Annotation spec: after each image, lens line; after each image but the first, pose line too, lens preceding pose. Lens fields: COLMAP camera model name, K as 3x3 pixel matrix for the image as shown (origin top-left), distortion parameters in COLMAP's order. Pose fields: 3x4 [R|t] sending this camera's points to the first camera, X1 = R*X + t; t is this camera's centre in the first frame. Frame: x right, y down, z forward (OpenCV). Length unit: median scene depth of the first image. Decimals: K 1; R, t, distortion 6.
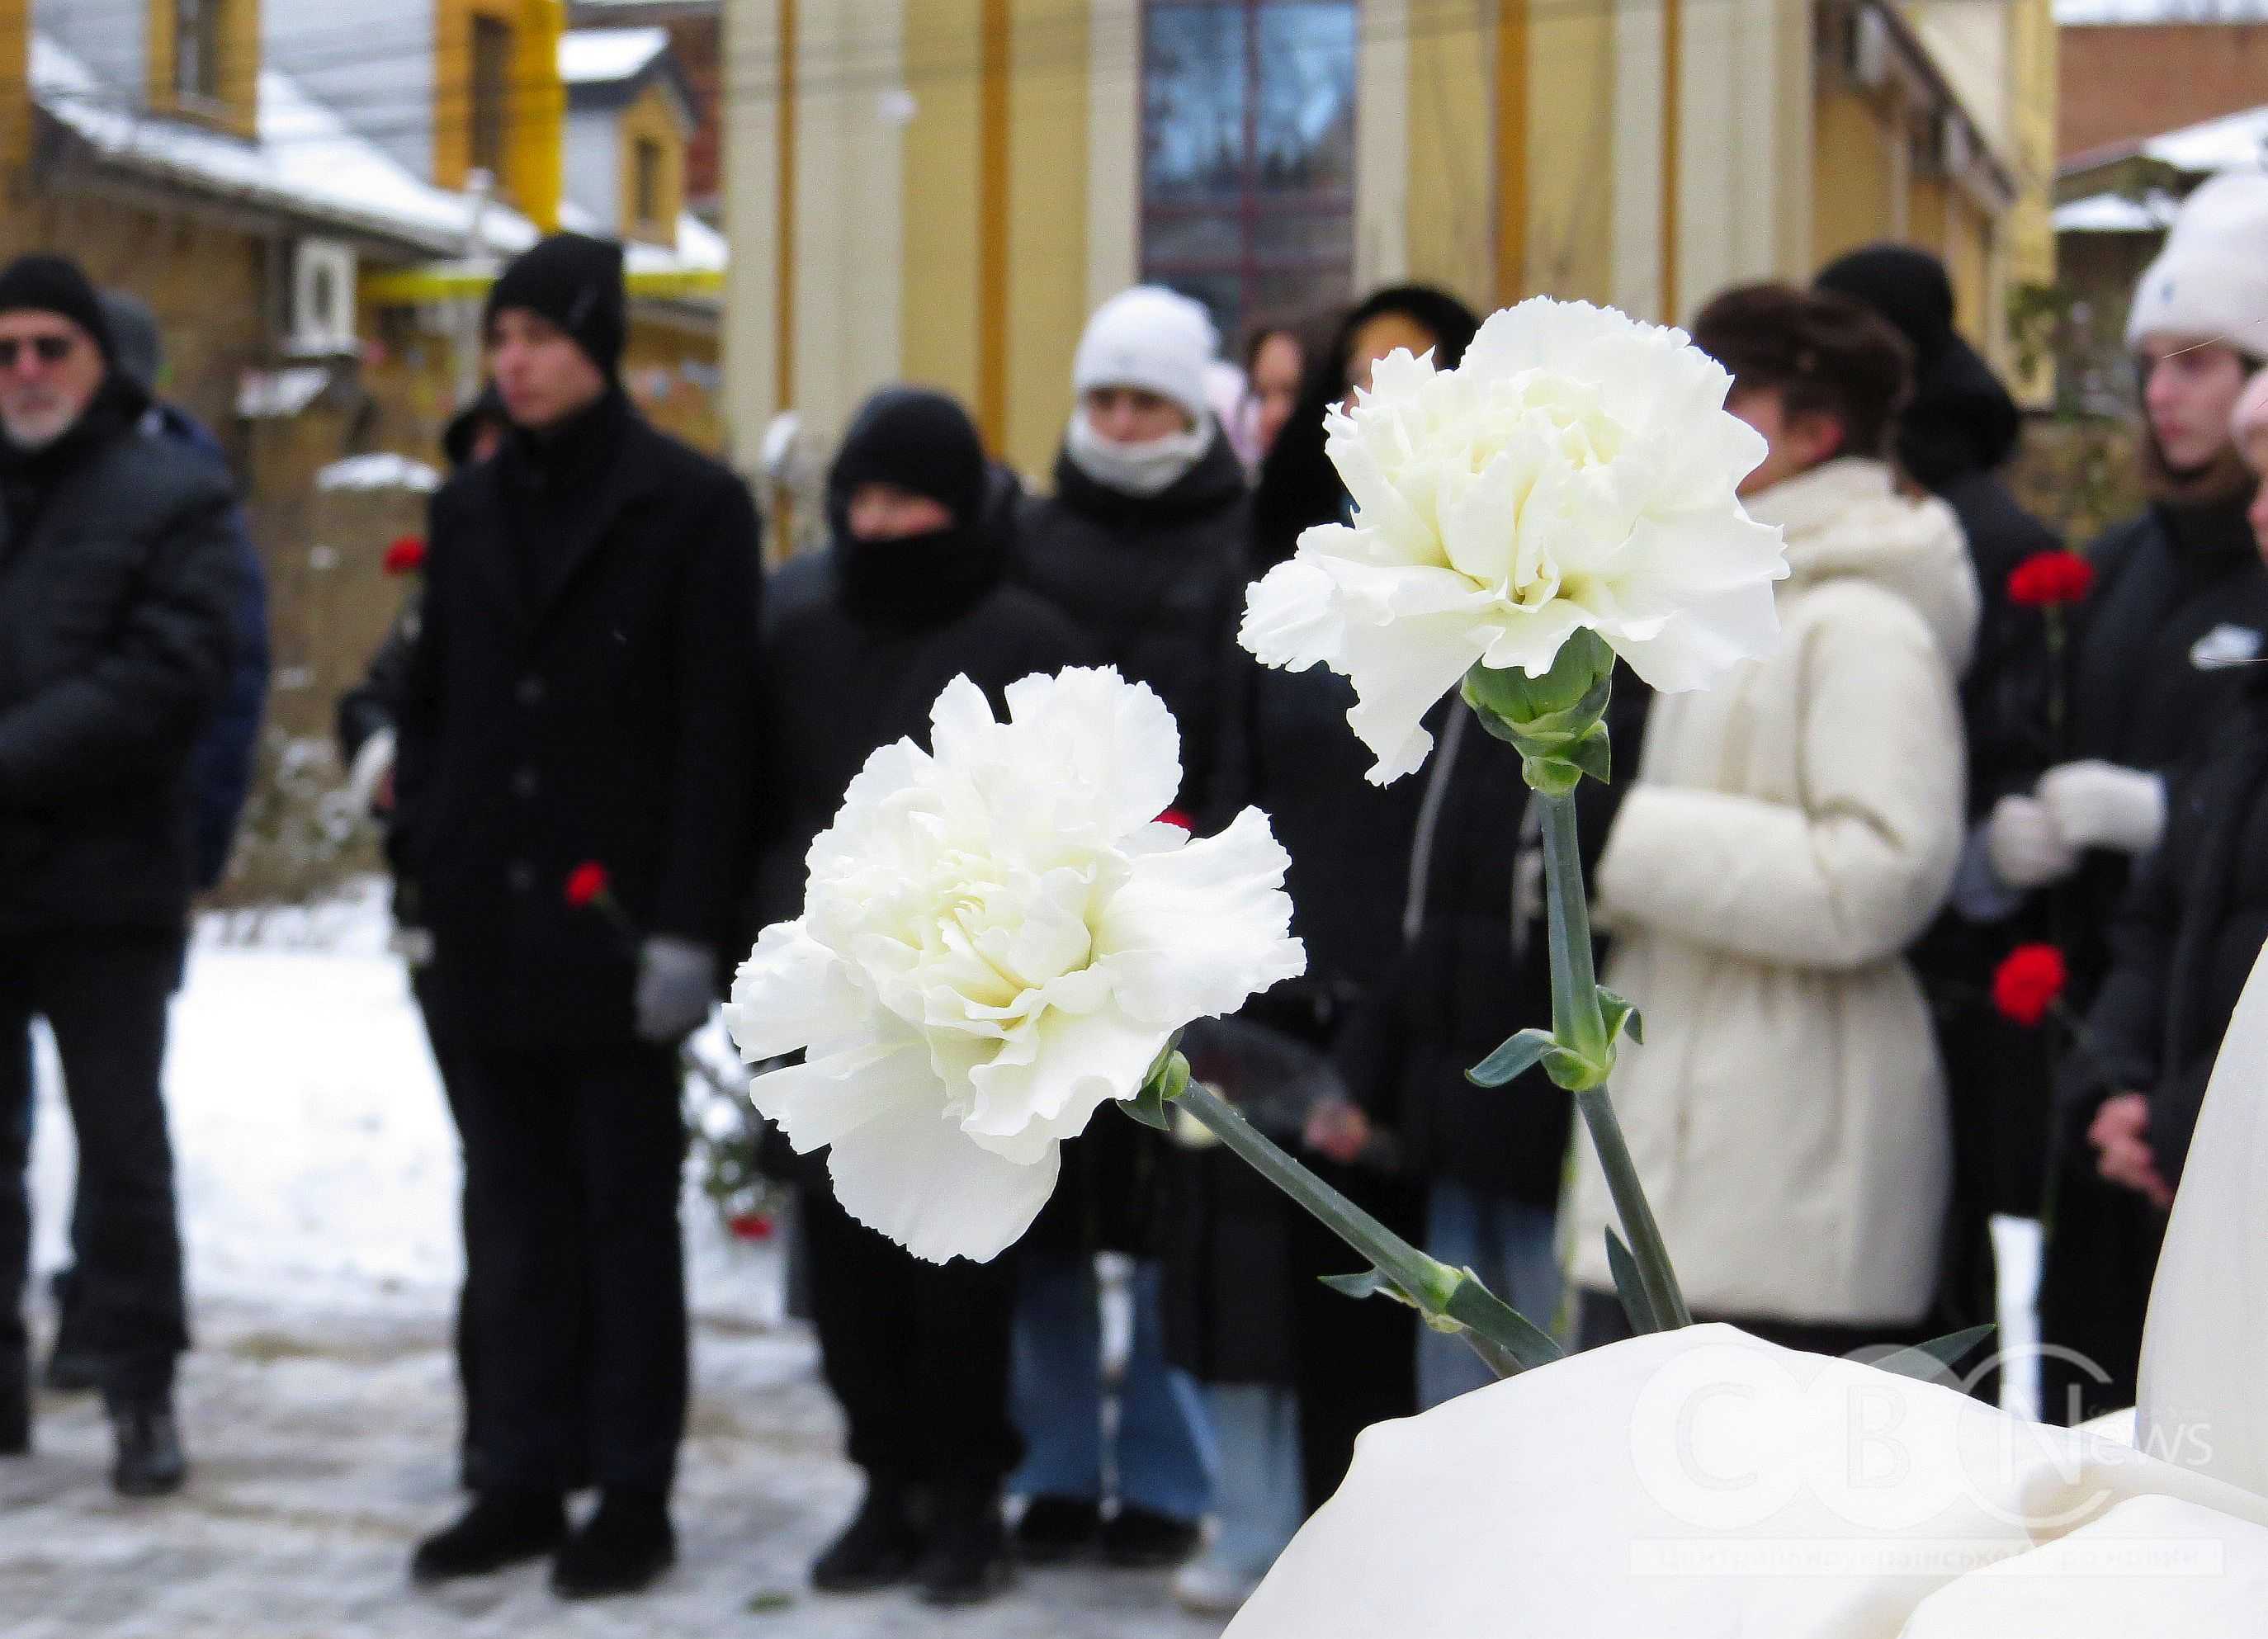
lens RADIAL K [[4301.1, 0, 1134.4], [0, 4301.1, 869.1], [0, 0, 1]] dist [0.290199, -4.218322]
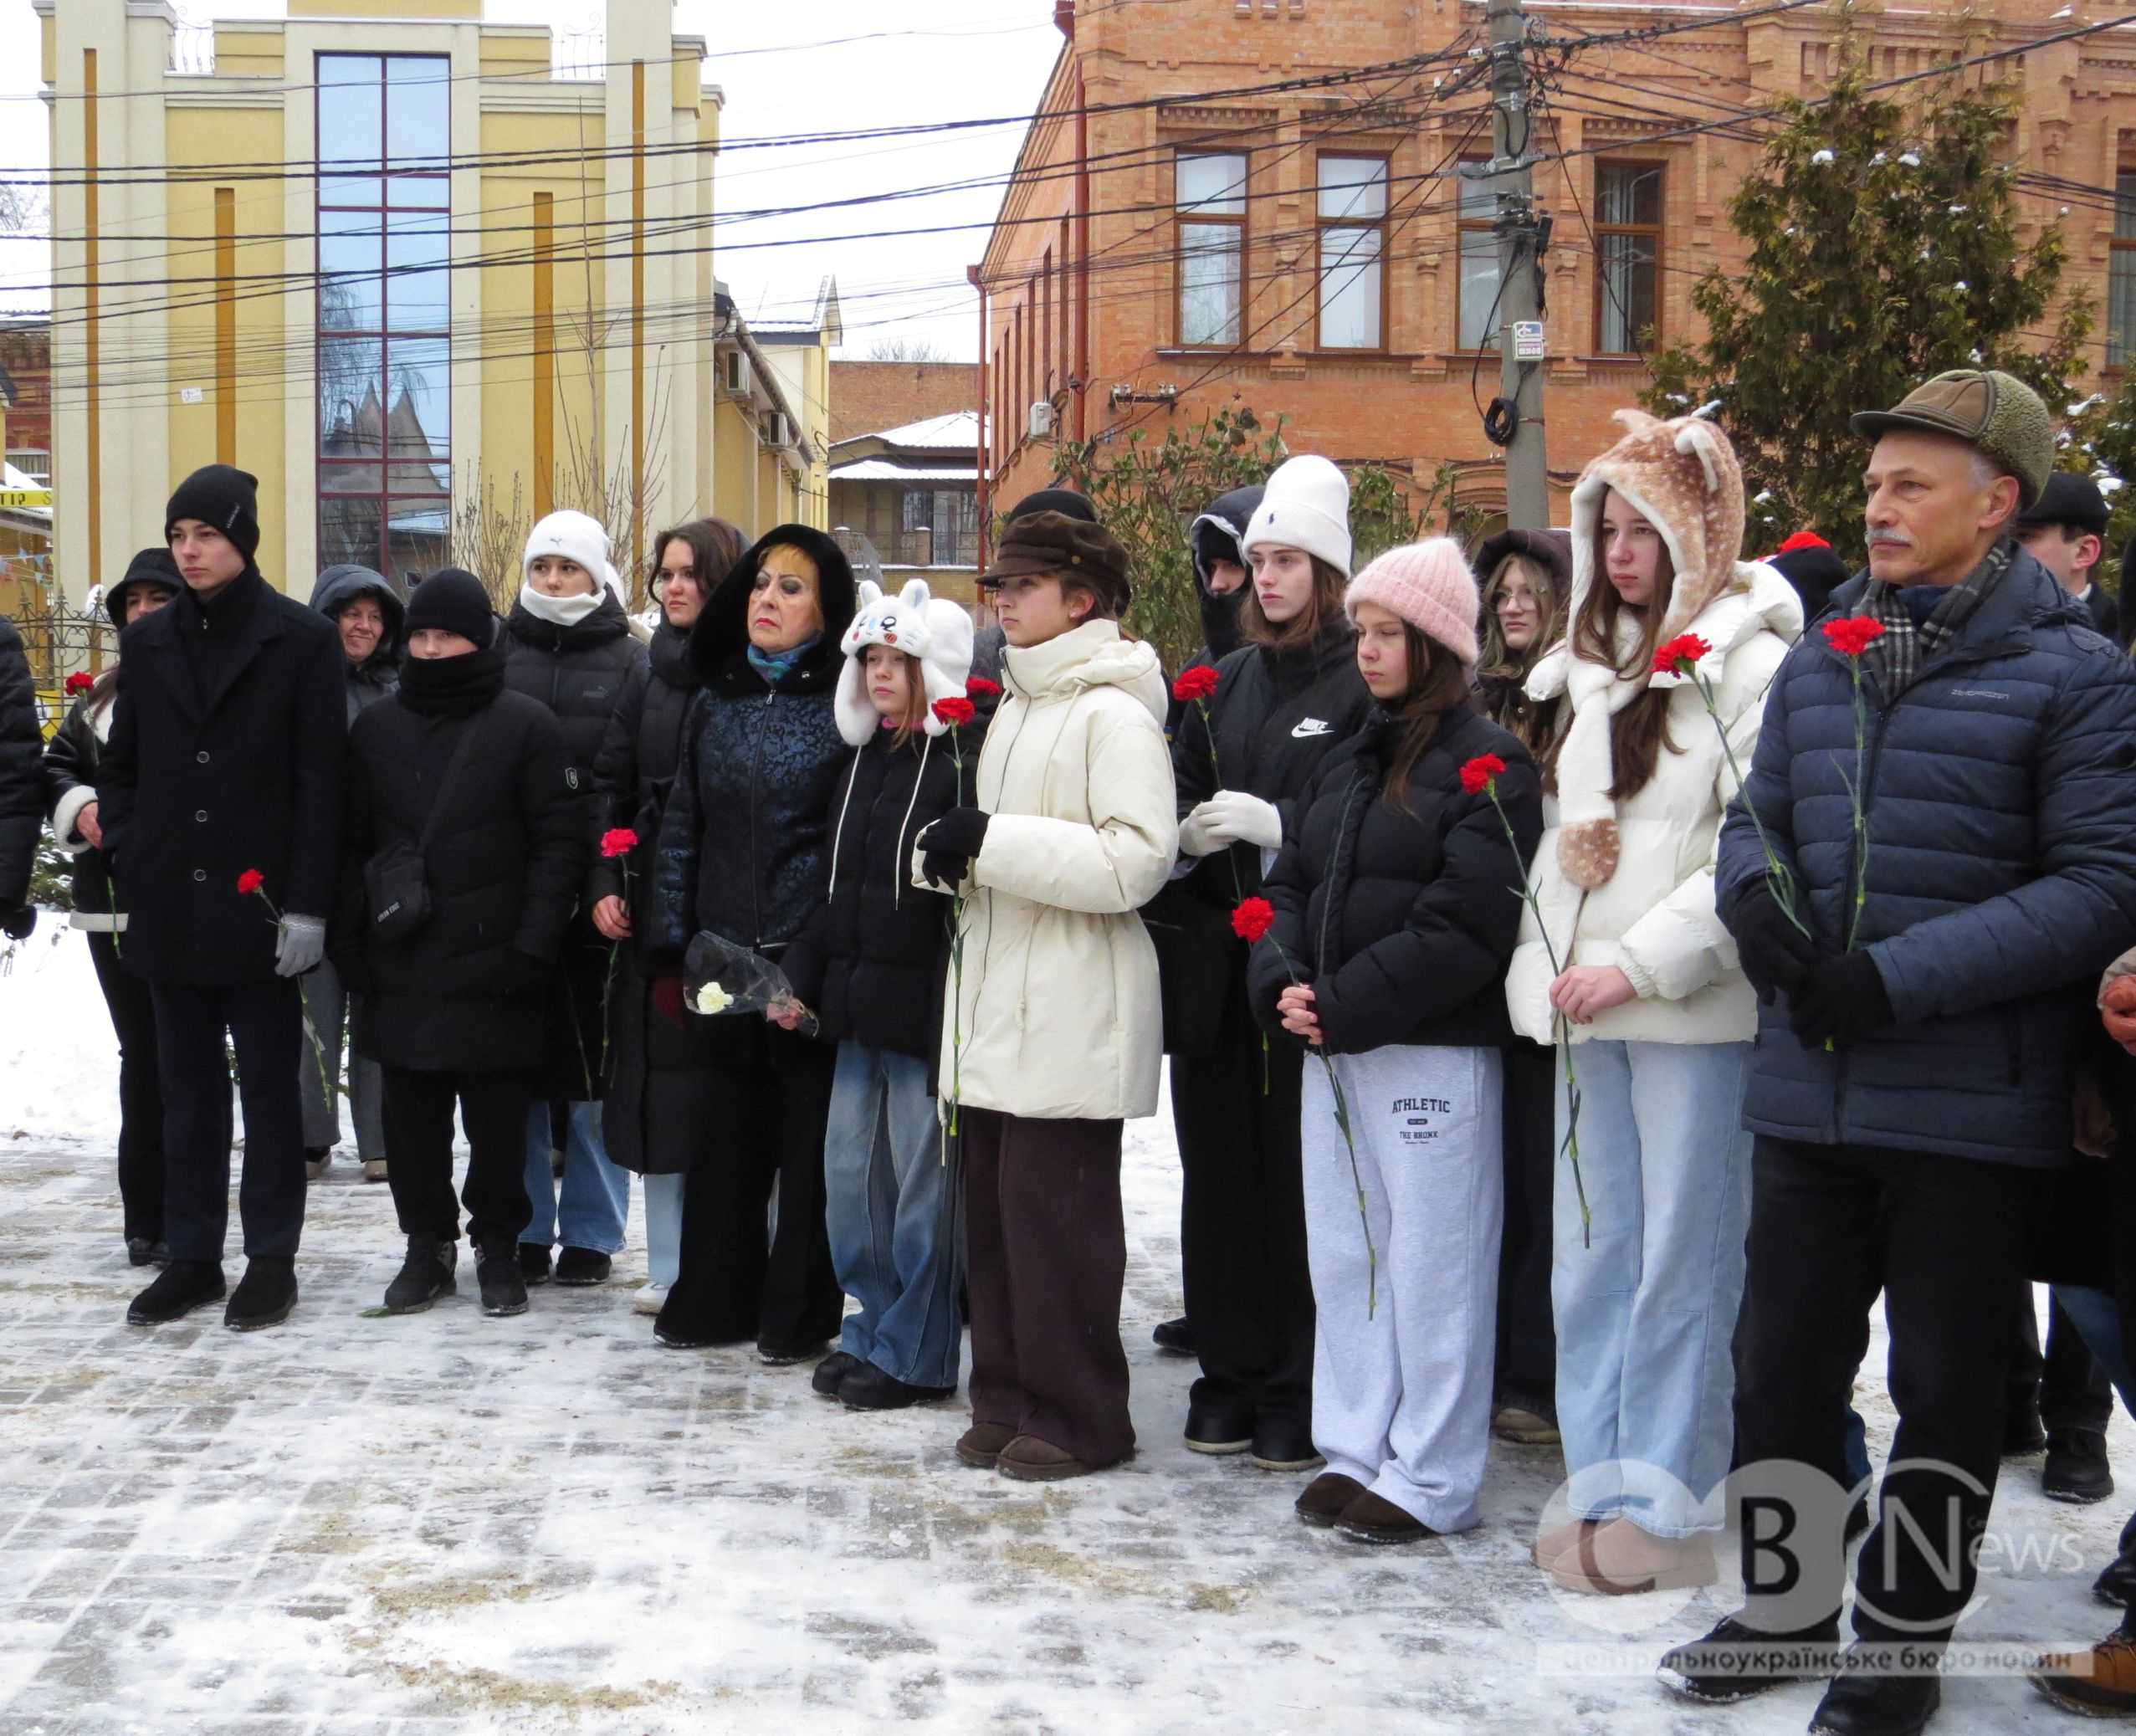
lens RADIAL K [[2510.9, 0, 1068.0], [0, 2510.9, 868.0], [0, 0, 1]] dist [-0.066684, 0.030723]
pose [[0.958343, -0.021540, 0.284806, -0.097732], [0.019580, 0.999761, 0.009727, -0.003795], [-0.284947, -0.003746, 0.958536, 0.036164]]
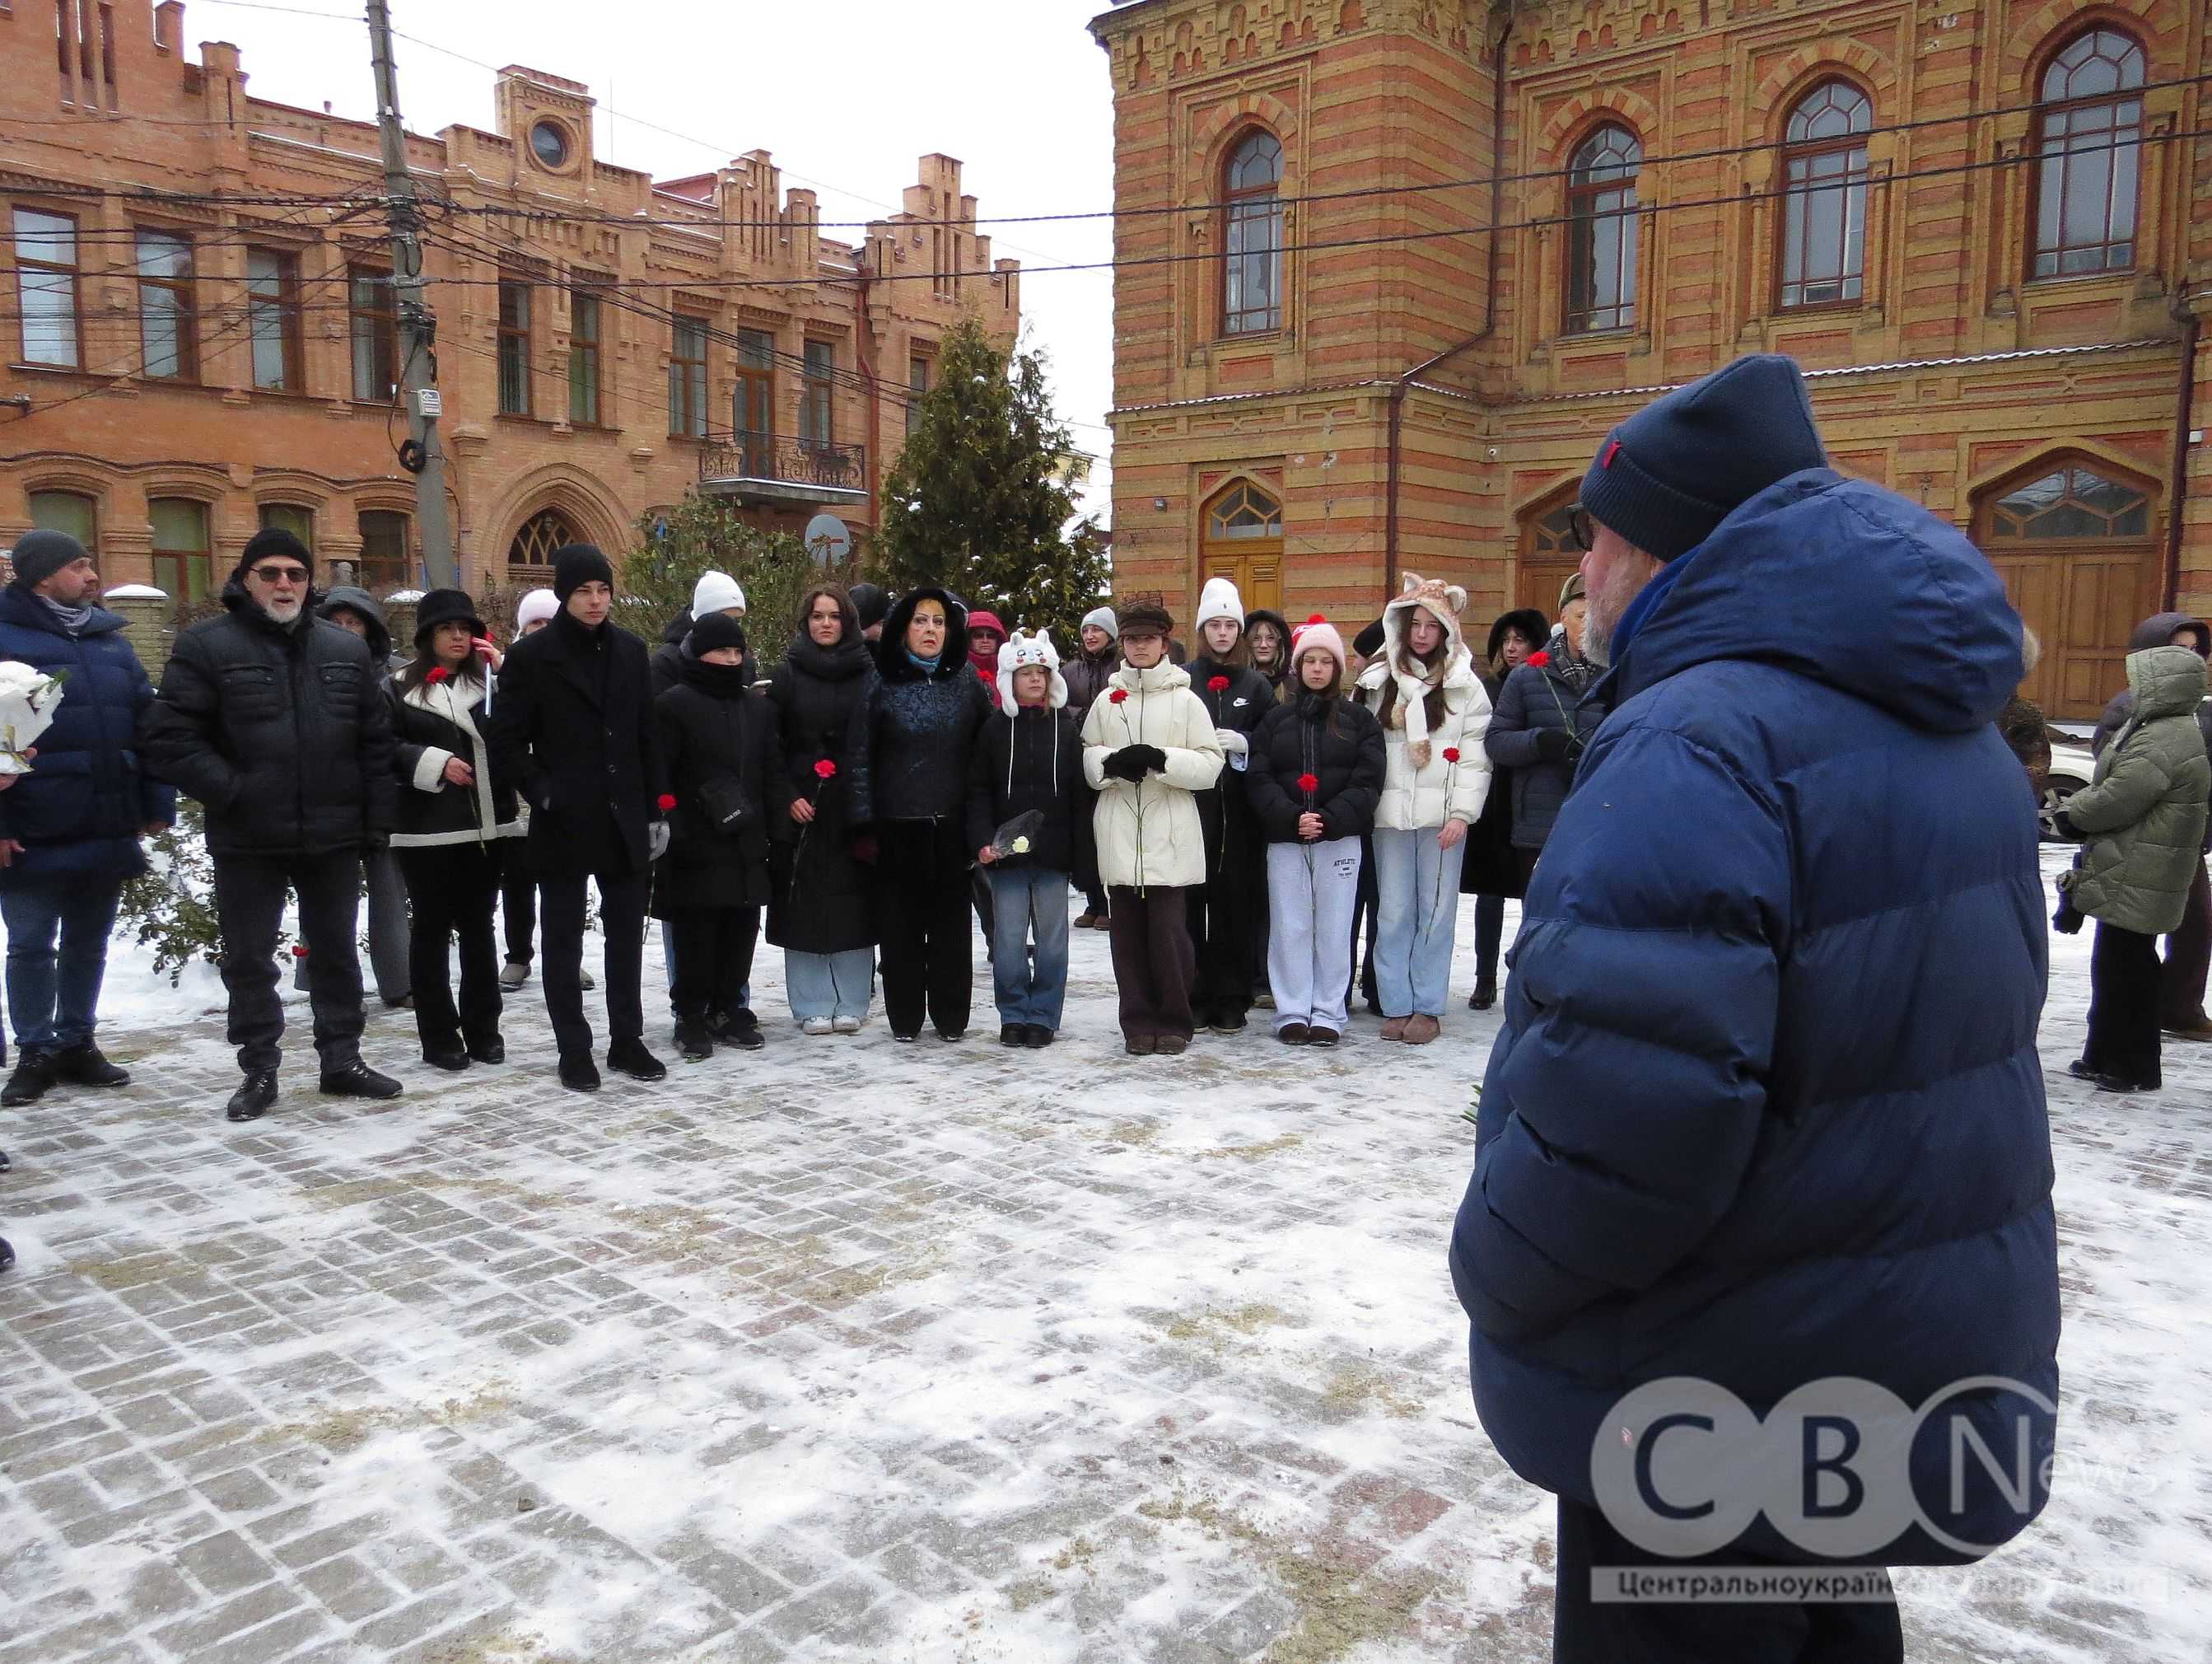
lens RADIAL K [[1662.3, 0, 1106.0], [0, 1662.3, 832.0], [0, 0, 1]] dist [-0.043881, -0.000805]
pose [[0.471145, -0.105706, 0.875699, -0.768029], [0.044447, 0.994377, 0.096118, -0.055519], [-0.880935, -0.006363, 0.473194, 0.261383]]
